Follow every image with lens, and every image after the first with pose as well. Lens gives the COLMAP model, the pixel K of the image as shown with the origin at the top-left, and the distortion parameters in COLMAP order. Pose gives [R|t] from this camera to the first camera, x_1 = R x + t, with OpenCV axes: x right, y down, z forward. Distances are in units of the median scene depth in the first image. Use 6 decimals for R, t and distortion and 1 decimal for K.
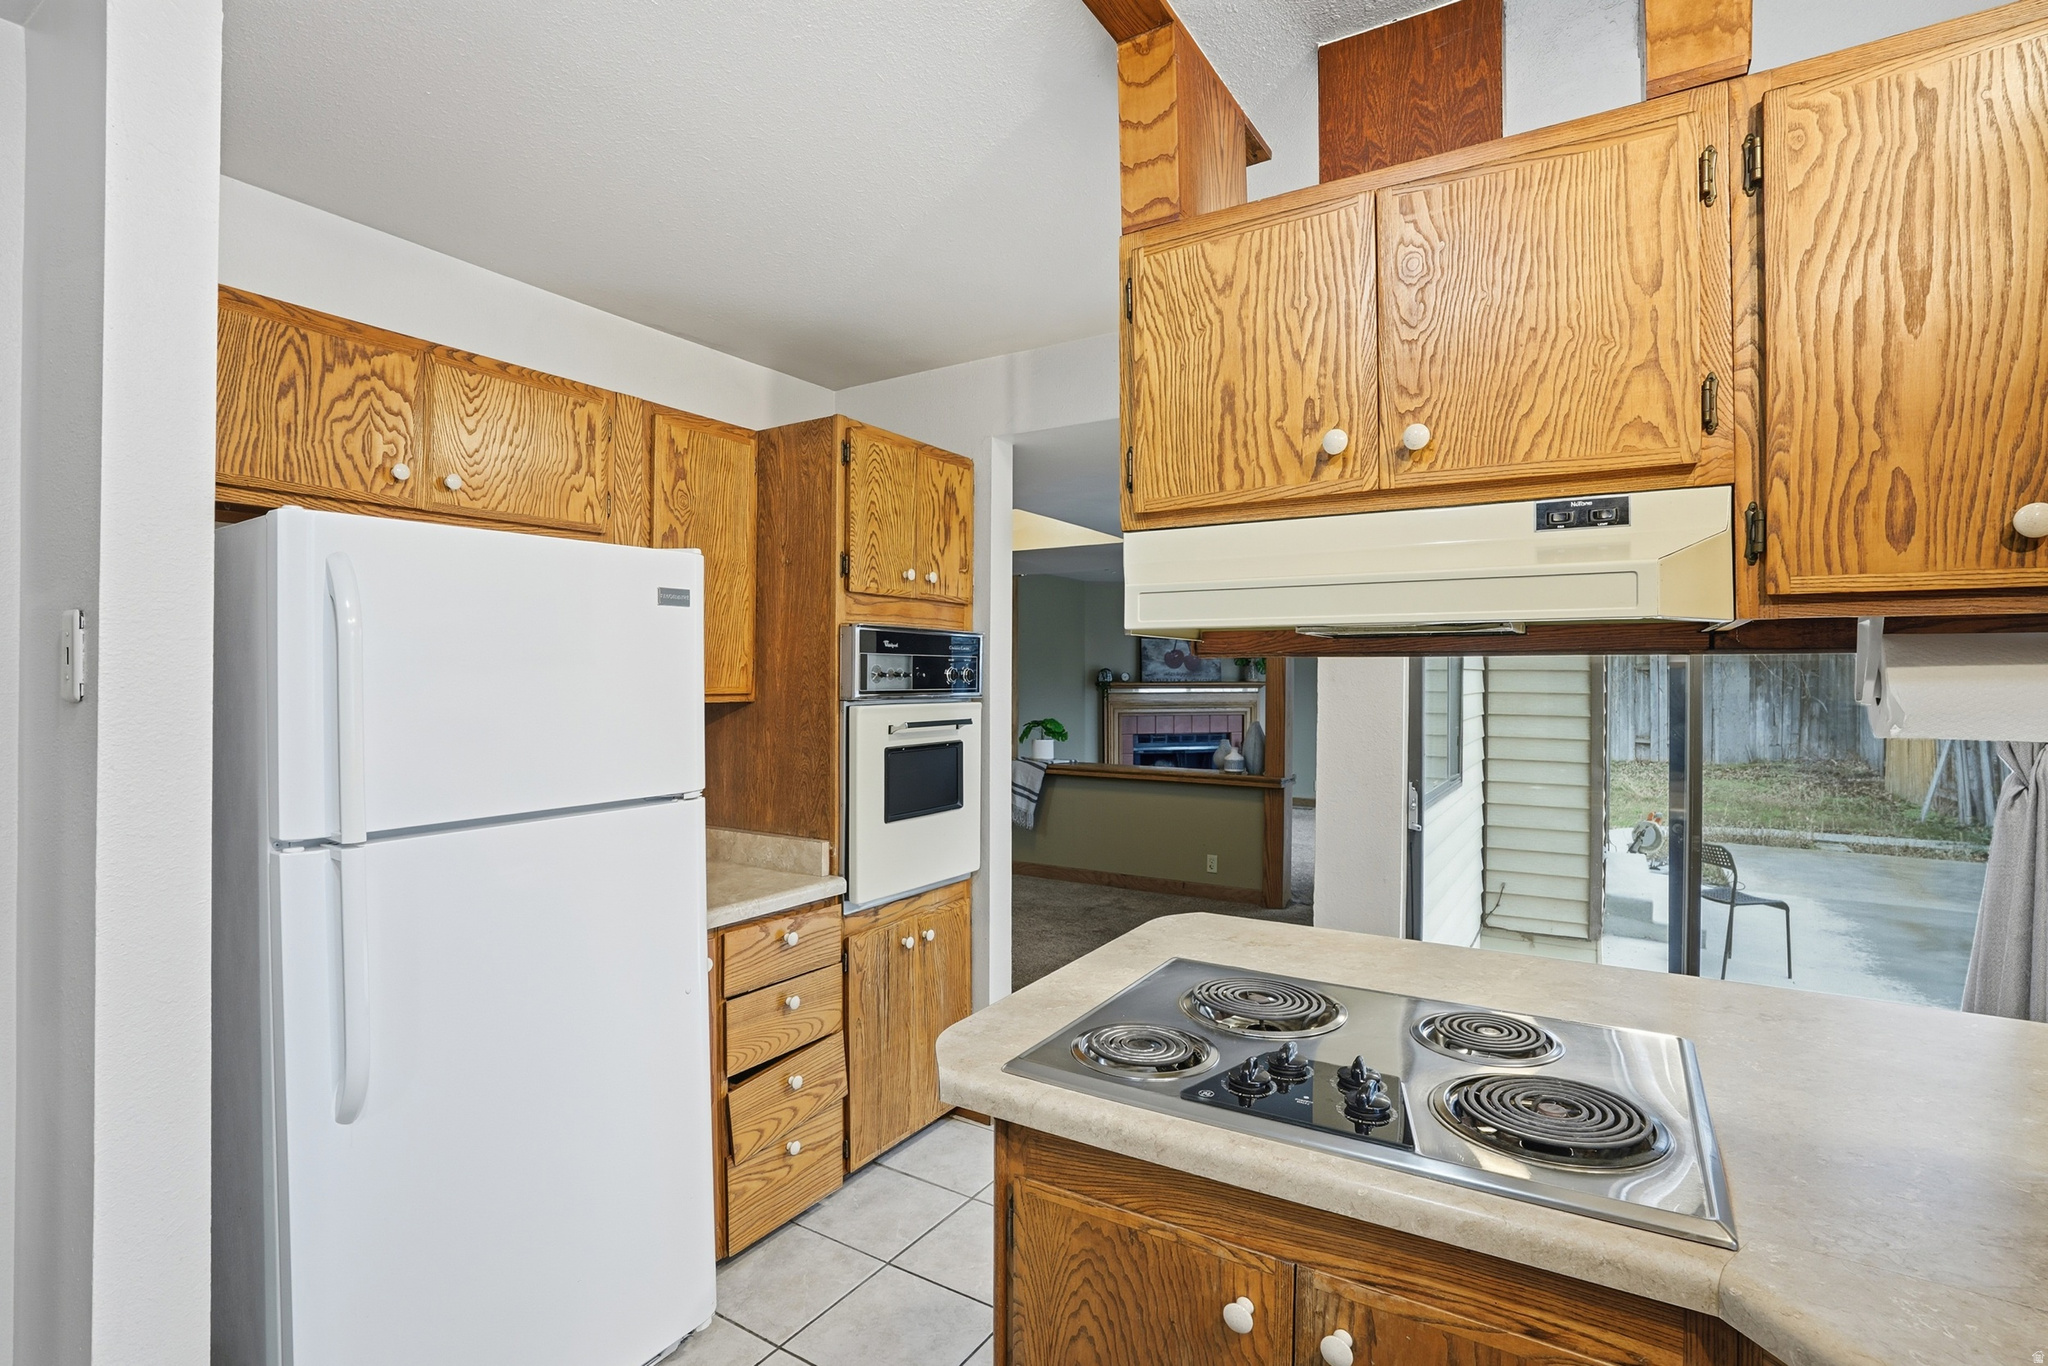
lens RADIAL K [[970.3, 0, 1023.6], [0, 970.3, 676.7], [0, 0, 1]] dist [-0.017728, 0.000126]
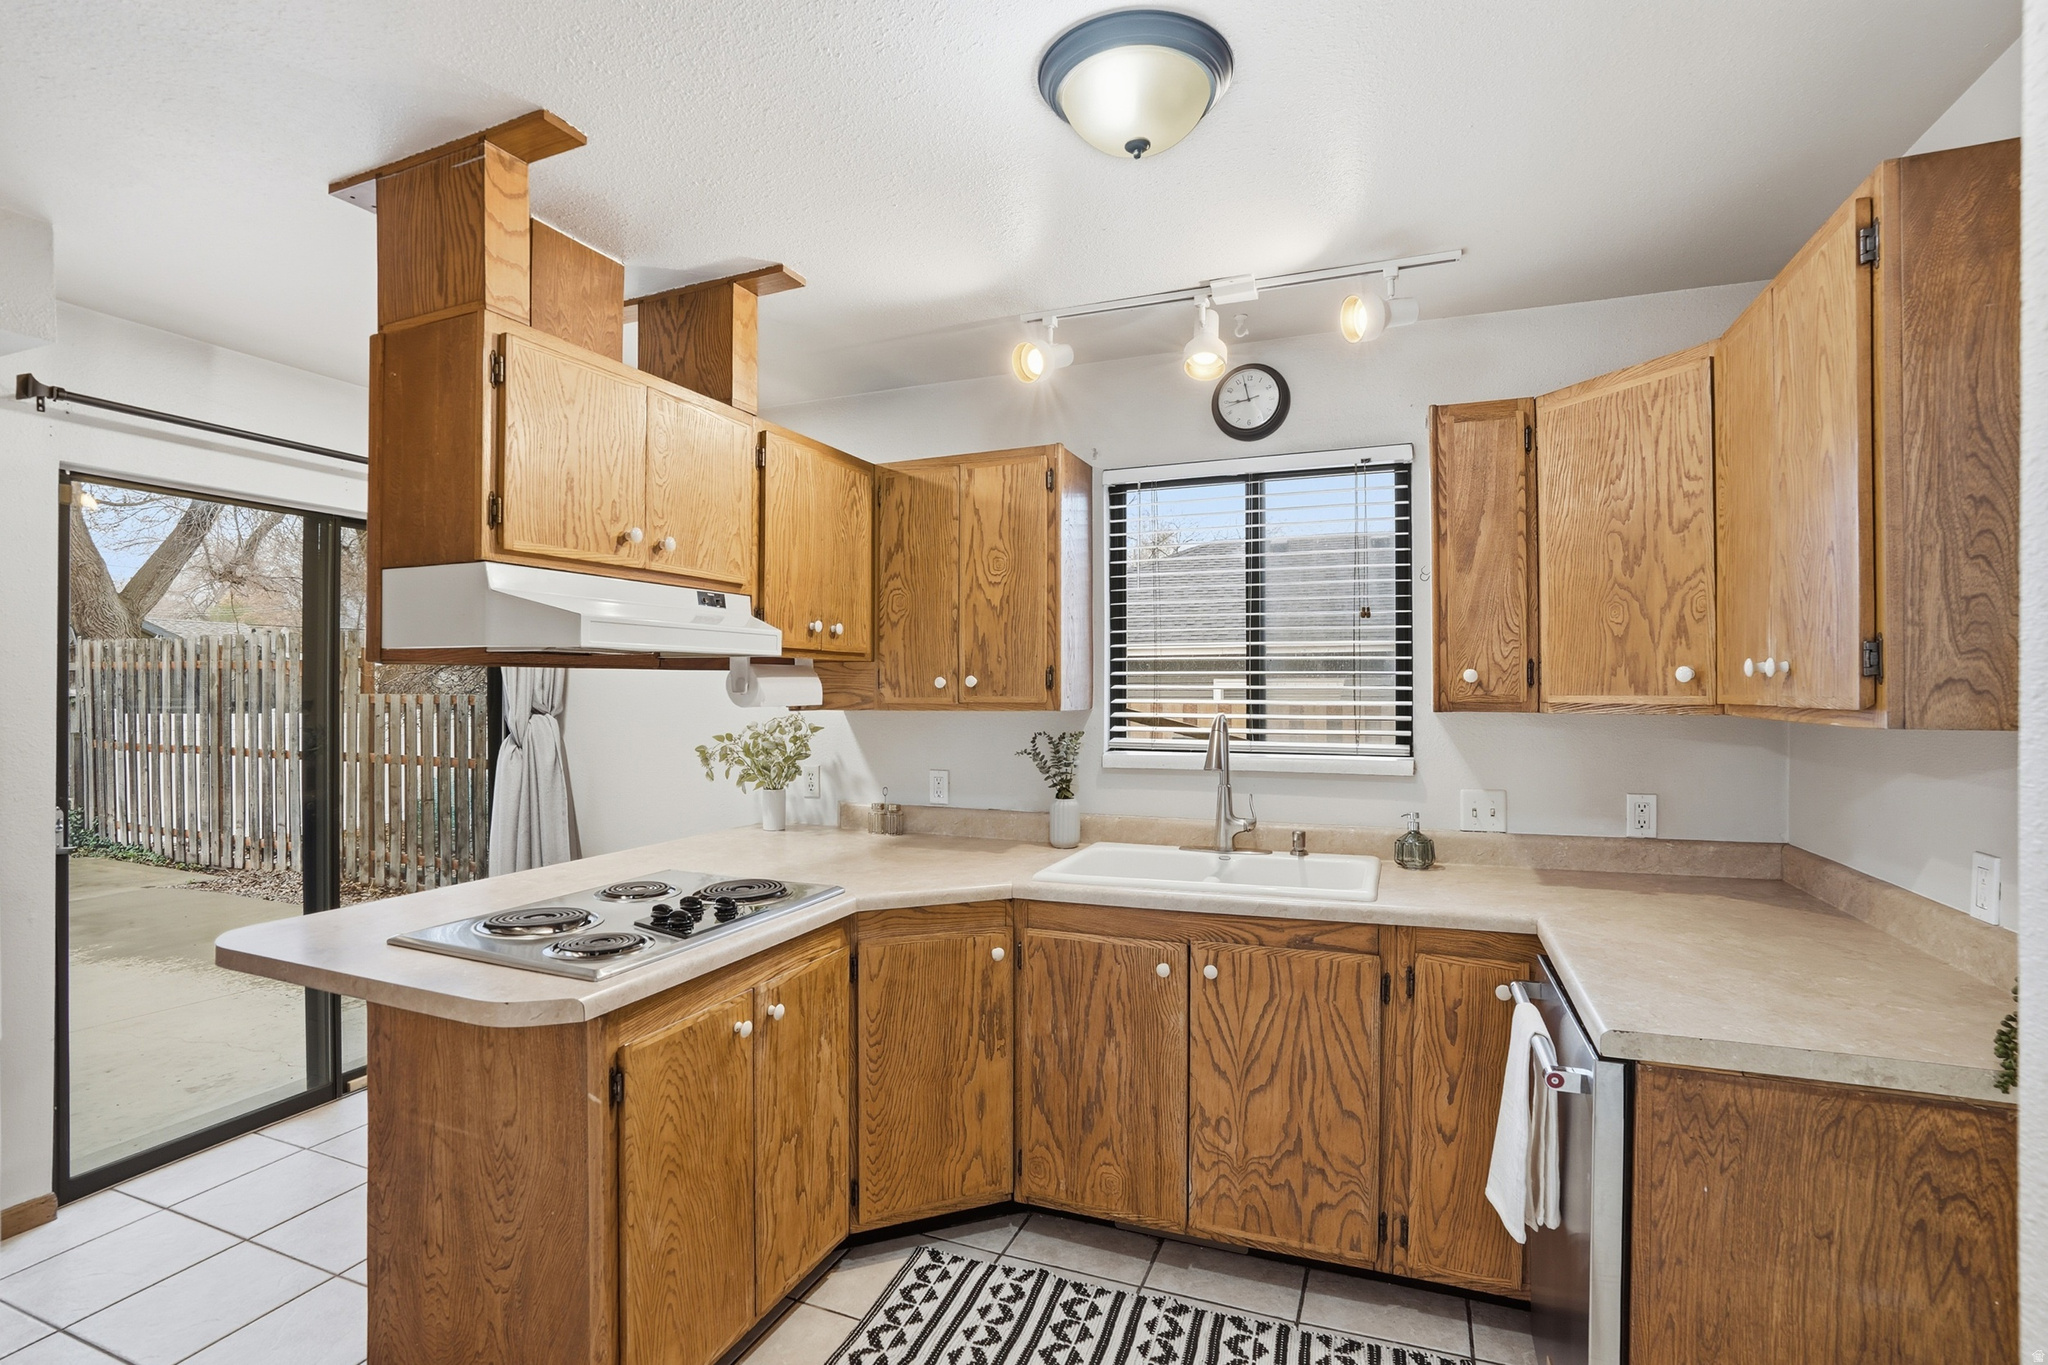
lens RADIAL K [[970.3, 0, 1024.2], [0, 970.3, 696.9], [0, 0, 1]] dist [-0.017728, 0.000126]
pose [[-0.166983, -0.012089, 0.985886, -1.495171], [0.003713, 0.999910, 0.012890, 0.008239], [-0.985953, 0.005813, -0.166924, 0.693558]]
